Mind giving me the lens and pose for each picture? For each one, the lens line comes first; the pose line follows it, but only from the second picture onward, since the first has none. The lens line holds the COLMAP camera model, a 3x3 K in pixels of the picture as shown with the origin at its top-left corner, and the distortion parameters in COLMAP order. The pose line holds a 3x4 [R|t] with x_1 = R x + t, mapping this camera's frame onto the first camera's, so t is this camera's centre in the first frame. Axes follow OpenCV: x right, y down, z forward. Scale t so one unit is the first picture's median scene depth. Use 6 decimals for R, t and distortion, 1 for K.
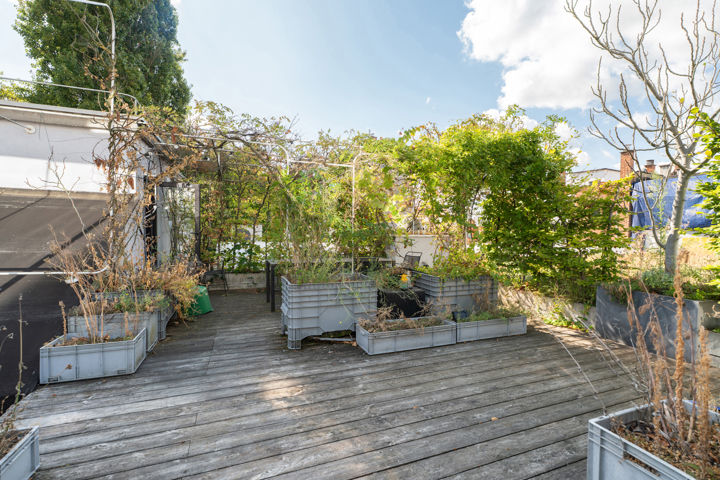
lens RADIAL K [[326.7, 0, 360.3], [0, 326.7, 237.3], [0, 0, 1]] dist [-0.000854, -0.000169]
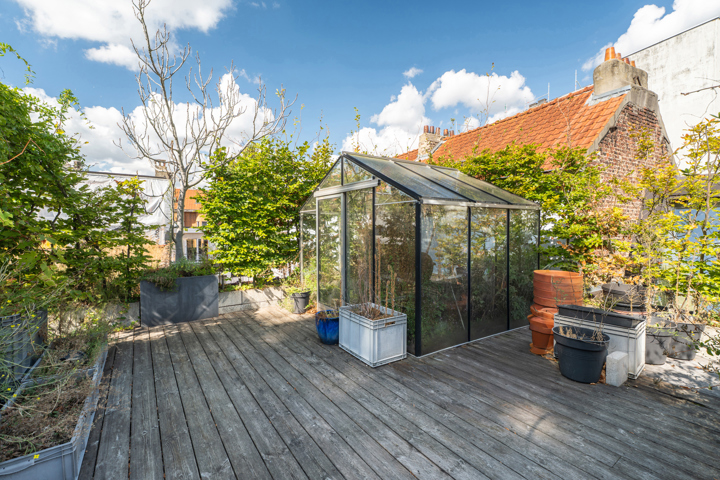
lens RADIAL K [[326.7, 0, 360.8], [0, 326.7, 237.8], [0, 0, 1]] dist [-0.000854, -0.000169]
pose [[-0.279106, -0.034889, 0.959626, -0.666058], [0.012765, 0.999117, 0.040037, -0.032816], [-0.960175, 0.023424, -0.278414, 0.850670]]
